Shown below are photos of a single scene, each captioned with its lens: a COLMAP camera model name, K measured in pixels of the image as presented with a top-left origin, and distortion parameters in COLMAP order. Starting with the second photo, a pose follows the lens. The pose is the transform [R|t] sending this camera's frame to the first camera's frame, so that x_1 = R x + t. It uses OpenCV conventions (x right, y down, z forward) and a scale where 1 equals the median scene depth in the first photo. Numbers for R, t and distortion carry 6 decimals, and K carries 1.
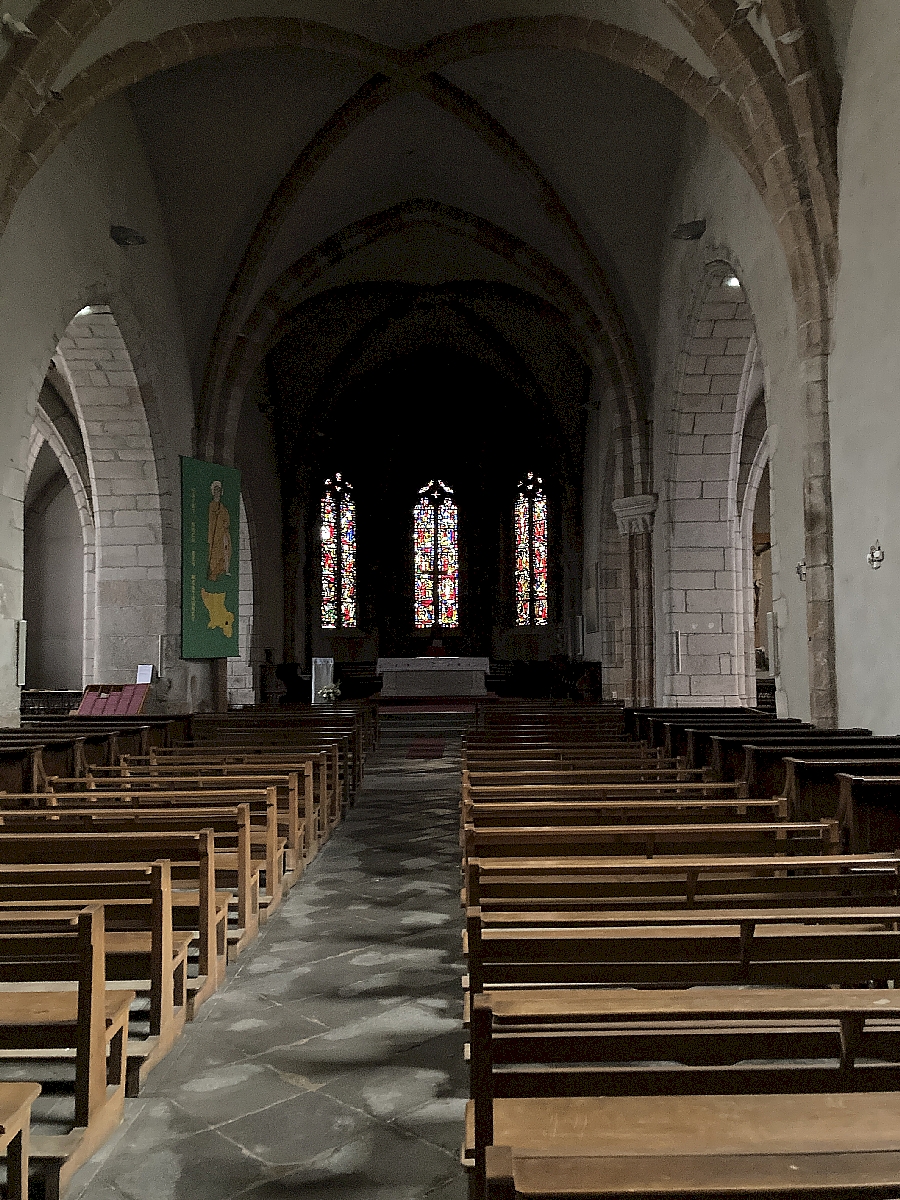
lens RADIAL K [[963.0, 0, 449.5], [0, 963.0, 603.7], [0, 0, 1]] dist [0.018394, 0.000302]
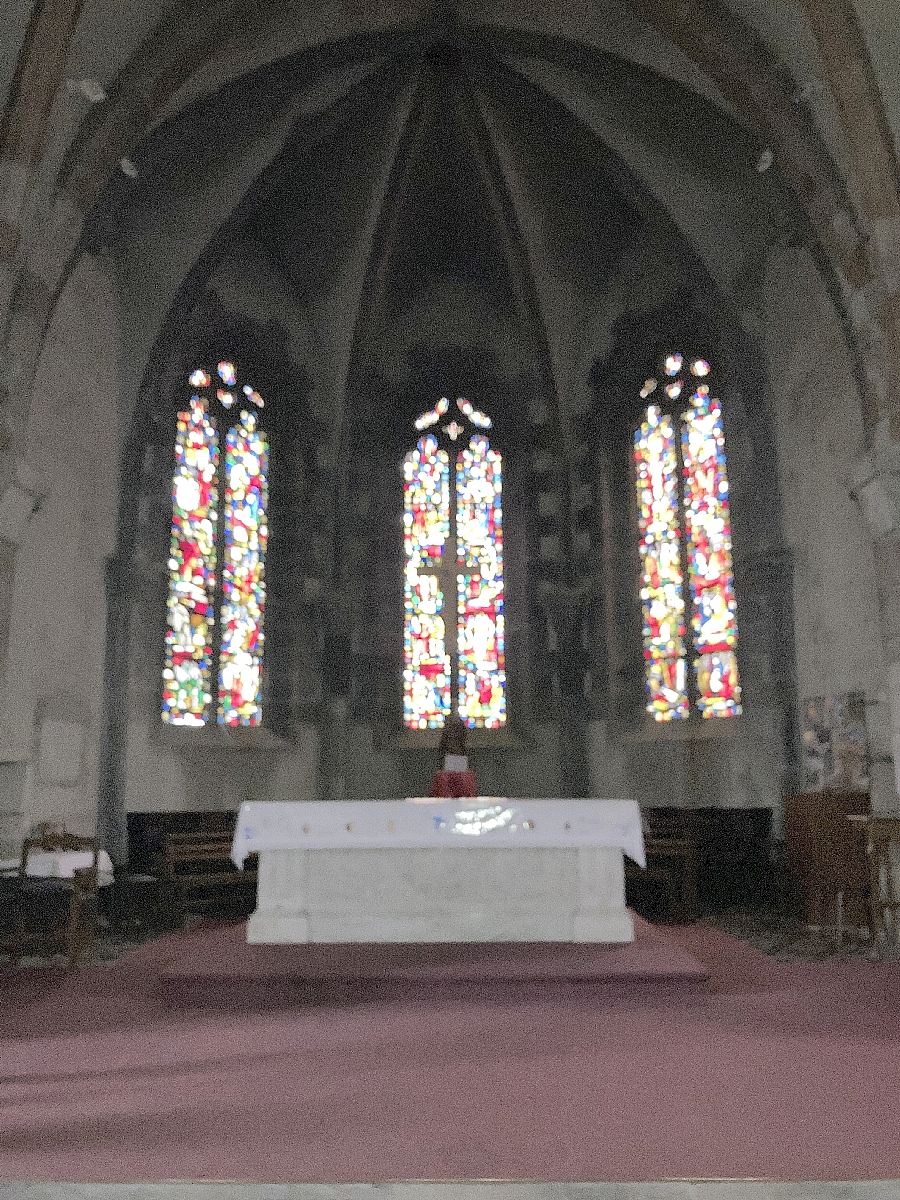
lens RADIAL K [[963.0, 0, 453.8], [0, 963.0, 589.8], [0, 0, 1]] dist [0.018394, 0.000302]
pose [[0.999790, -0.003350, -0.020197, -0.005144], [0.000103, 0.987337, -0.158639, 0.033076], [0.020472, 0.158604, 0.987130, 0.586581]]
